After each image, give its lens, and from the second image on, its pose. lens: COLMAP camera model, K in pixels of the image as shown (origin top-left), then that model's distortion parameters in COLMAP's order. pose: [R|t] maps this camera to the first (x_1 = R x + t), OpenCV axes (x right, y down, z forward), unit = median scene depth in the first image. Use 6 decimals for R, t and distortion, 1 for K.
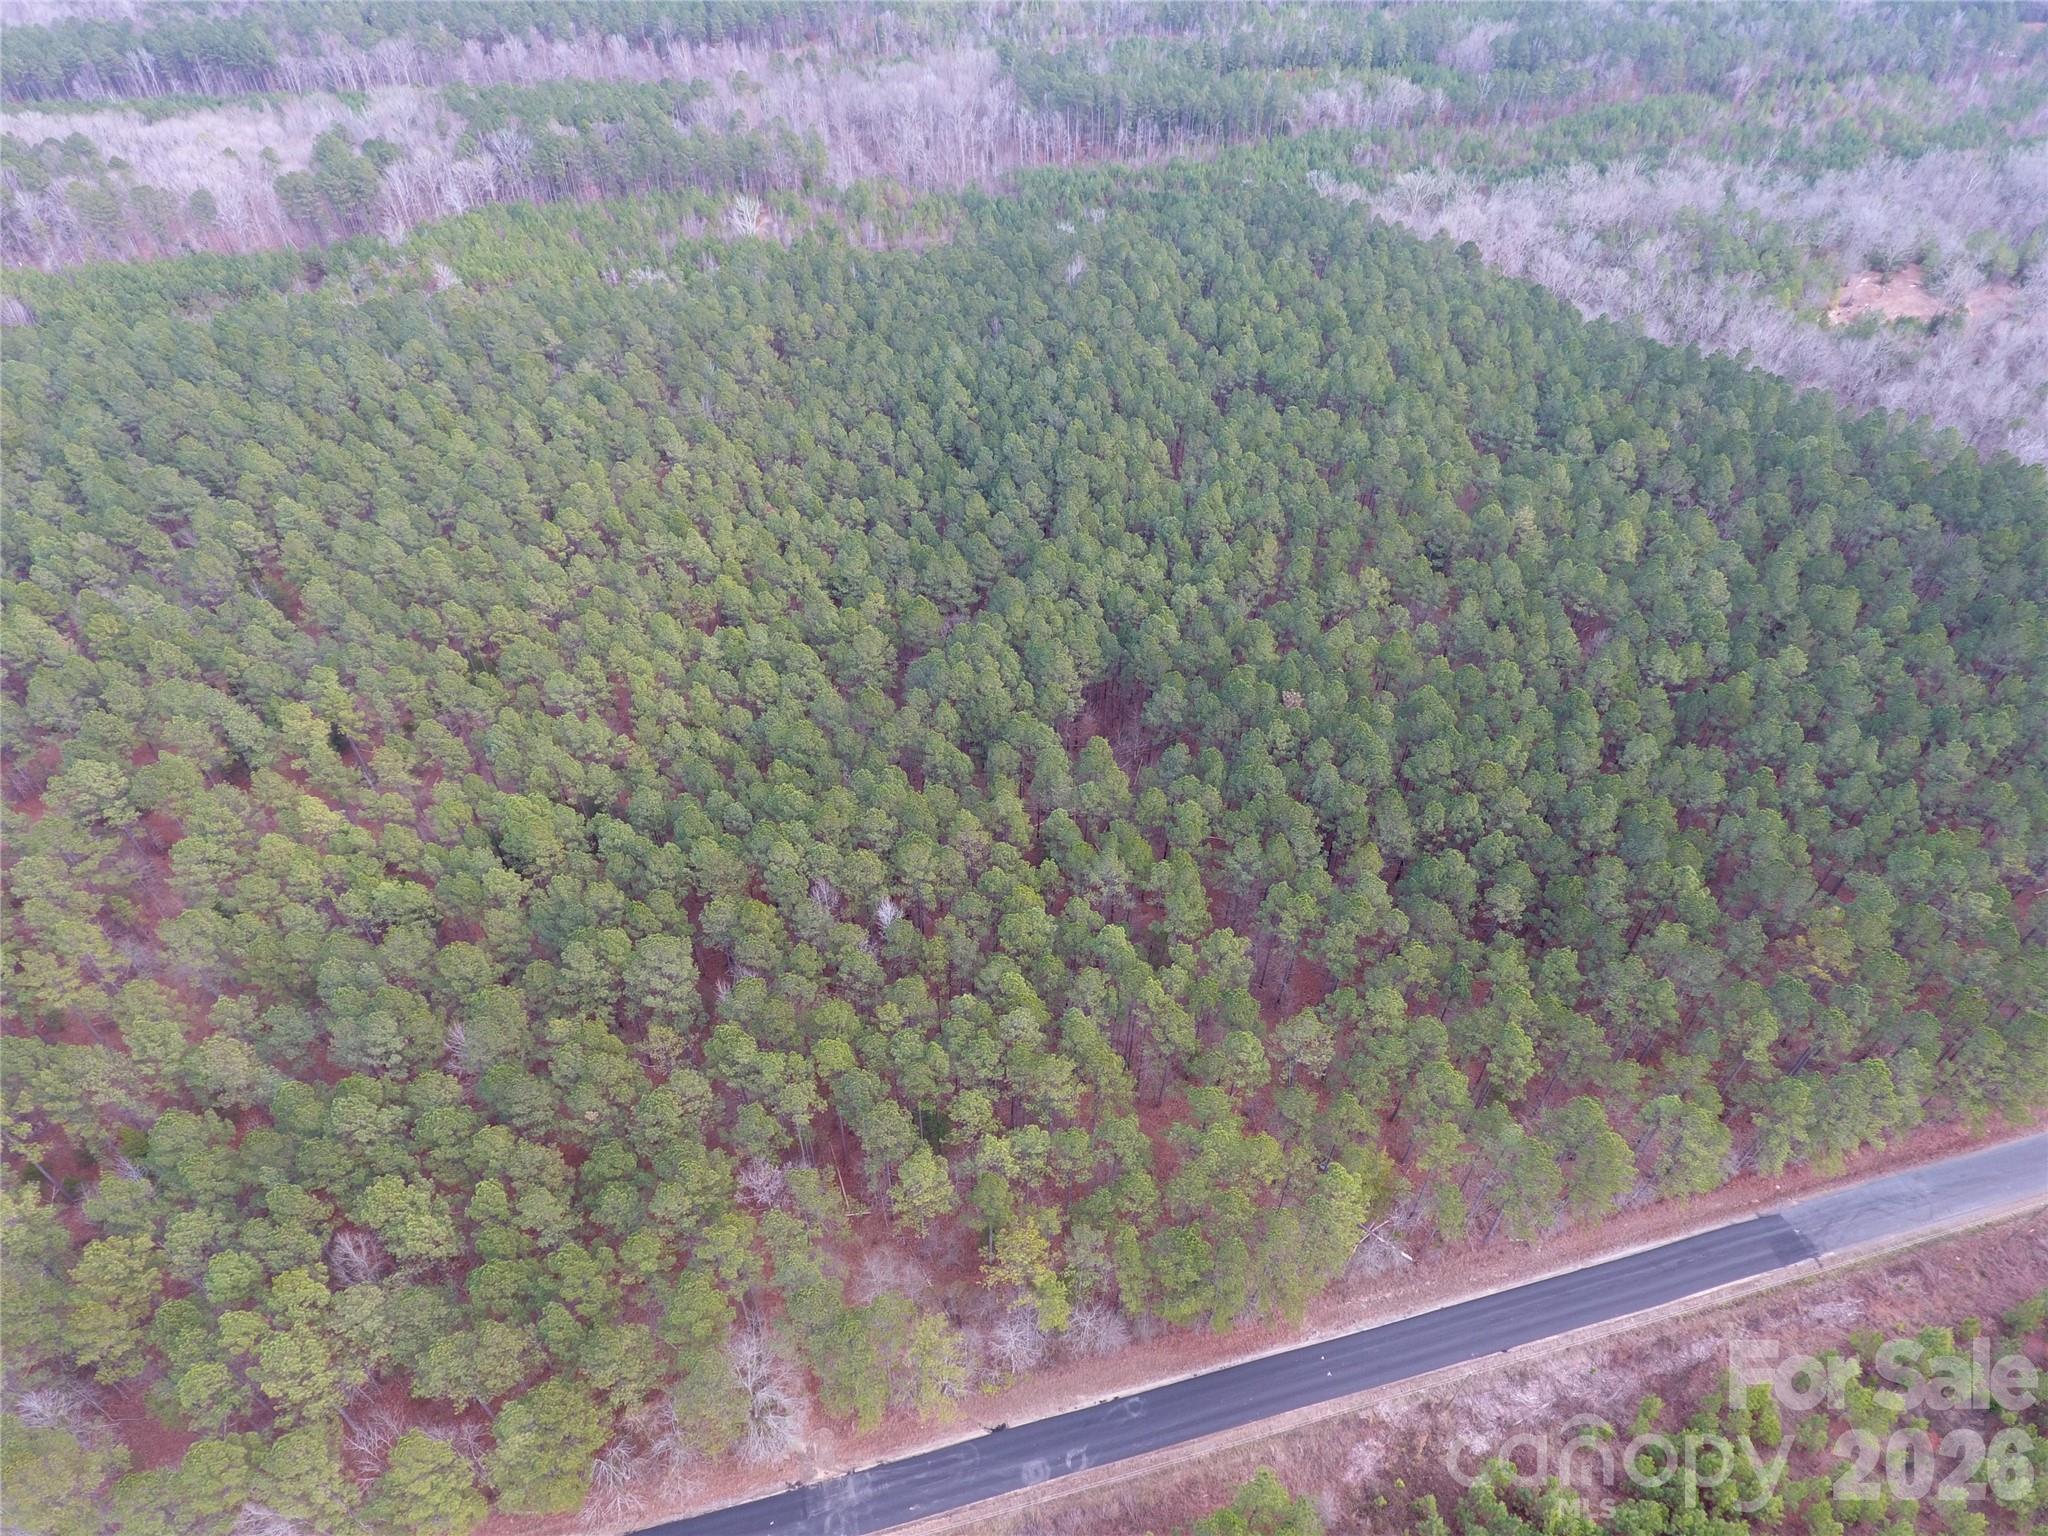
lens RADIAL K [[1200.9, 0, 1024.1], [0, 1200.9, 774.4], [0, 0, 1]] dist [-0.003395, 0.001494]
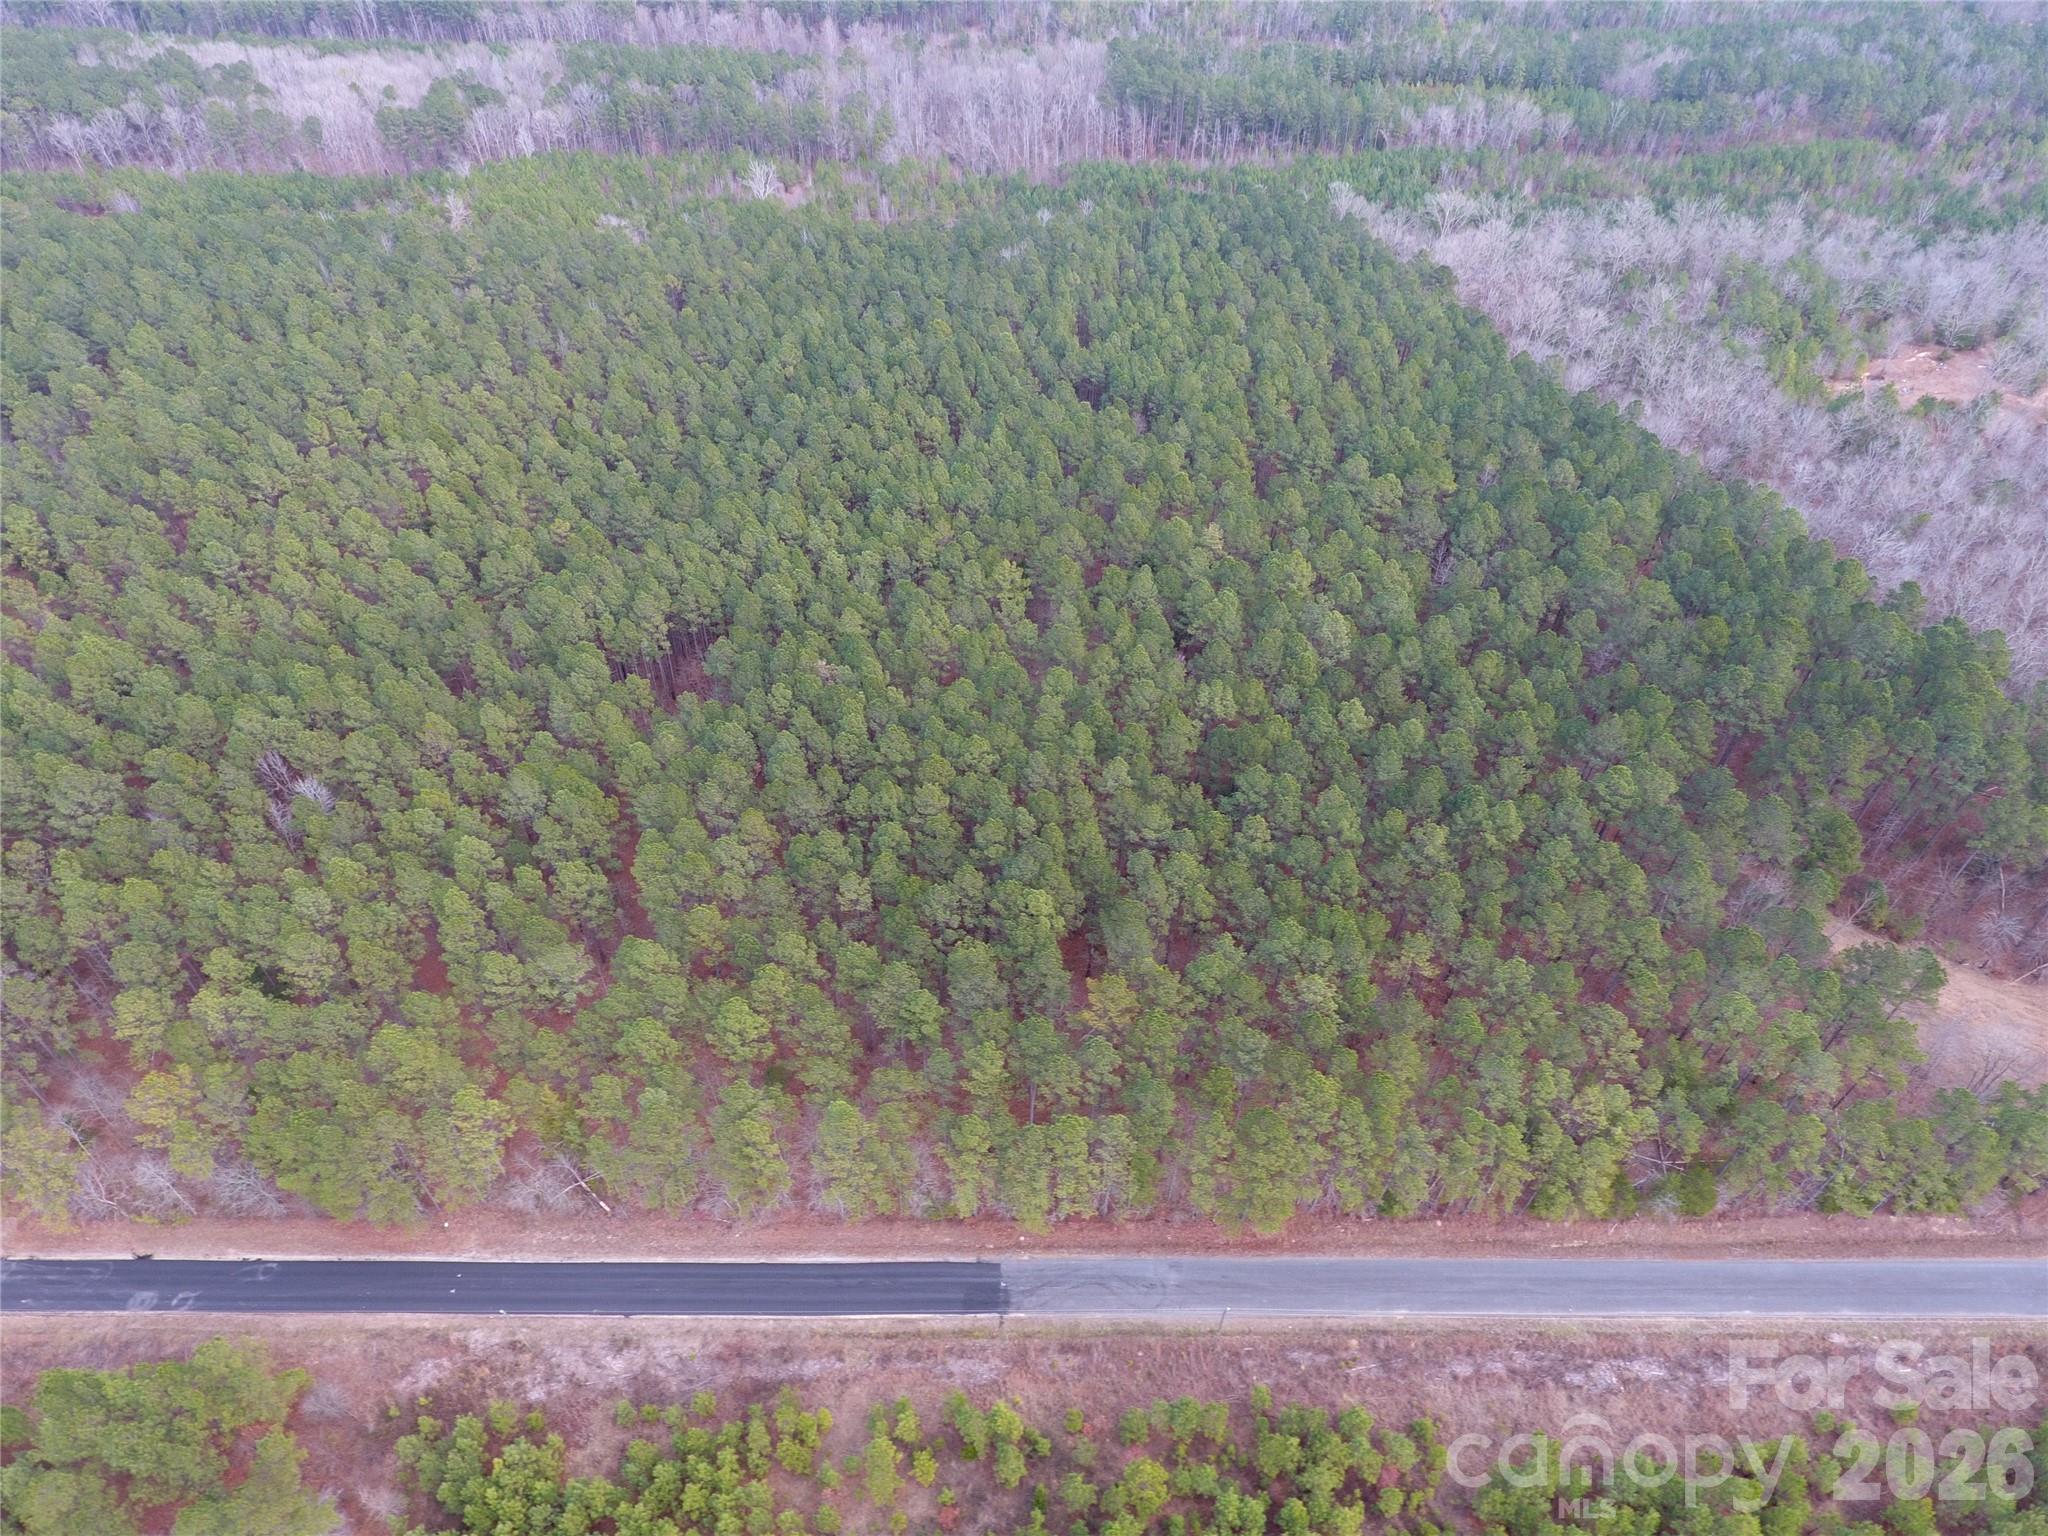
lens RADIAL K [[1199.1, 0, 1024.0], [0, 1199.1, 768.0], [0, 0, 1]] dist [-0.003469, 0.001146]
pose [[0.967514, 0.172176, -0.185129, 0.634876], [-0.173363, 0.984808, 0.009882, -0.022556], [0.184018, 0.022533, 0.982665, 0.063590]]
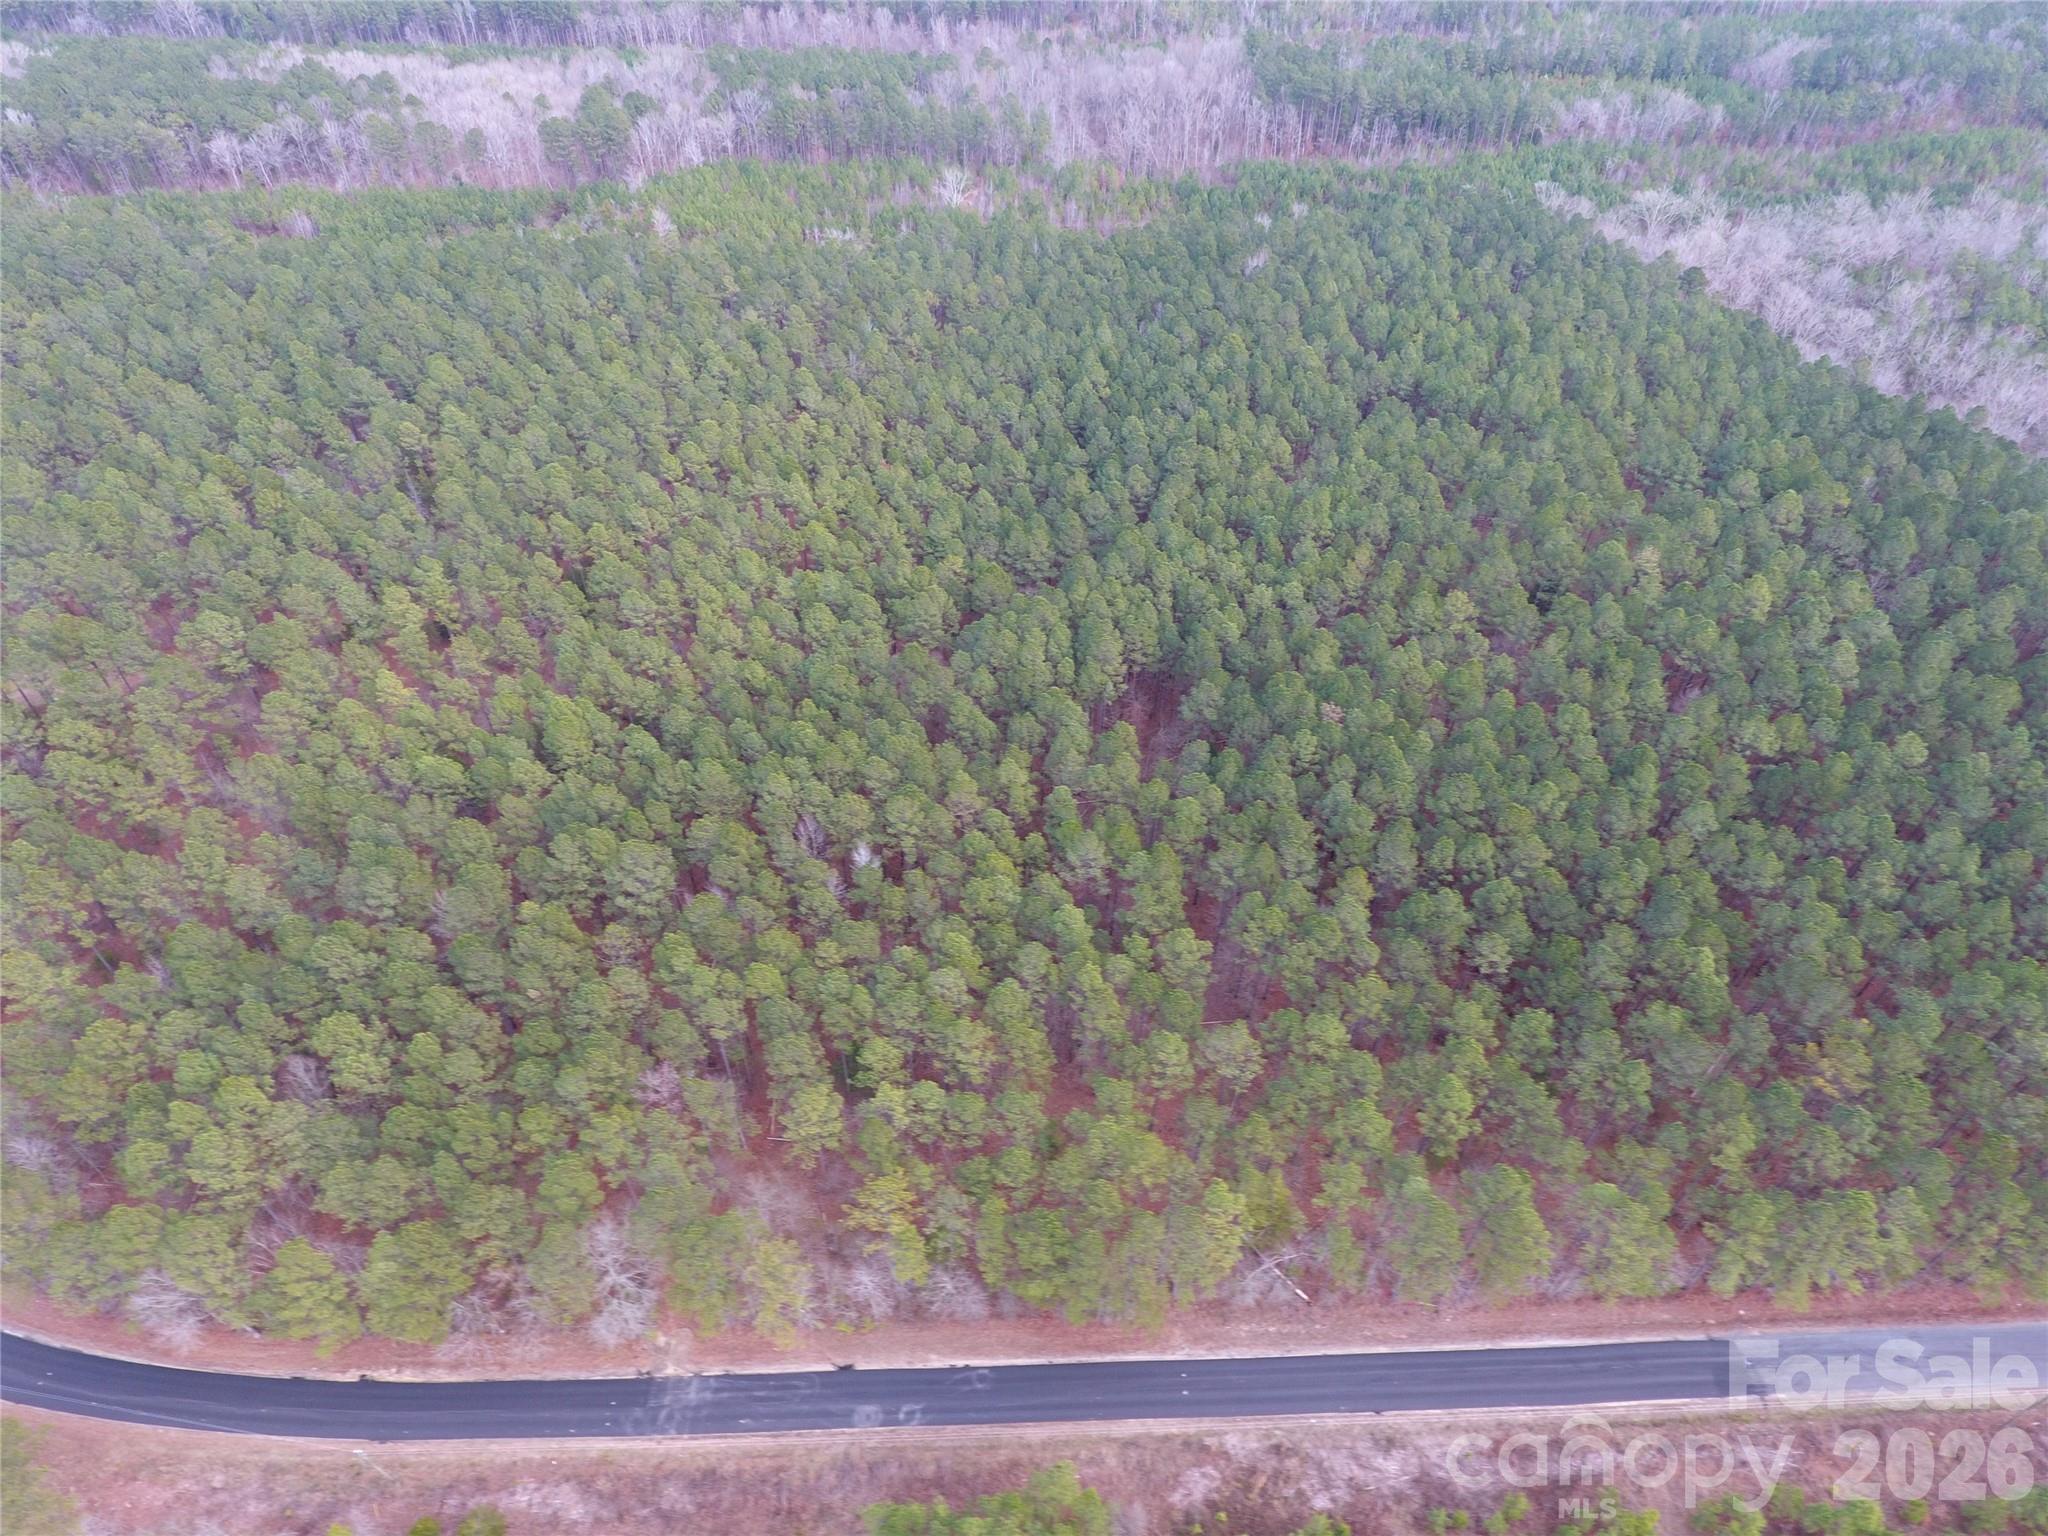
lens RADIAL K [[1199.1, 0, 1024.0], [0, 1199.1, 768.0], [0, 0, 1]] dist [-0.003469, 0.001146]
pose [[0.975313, 0.148267, -0.163651, 0.160422], [-0.147920, 0.988895, 0.014372, 0.004374], [0.163965, 0.010191, 0.986414, 0.013322]]
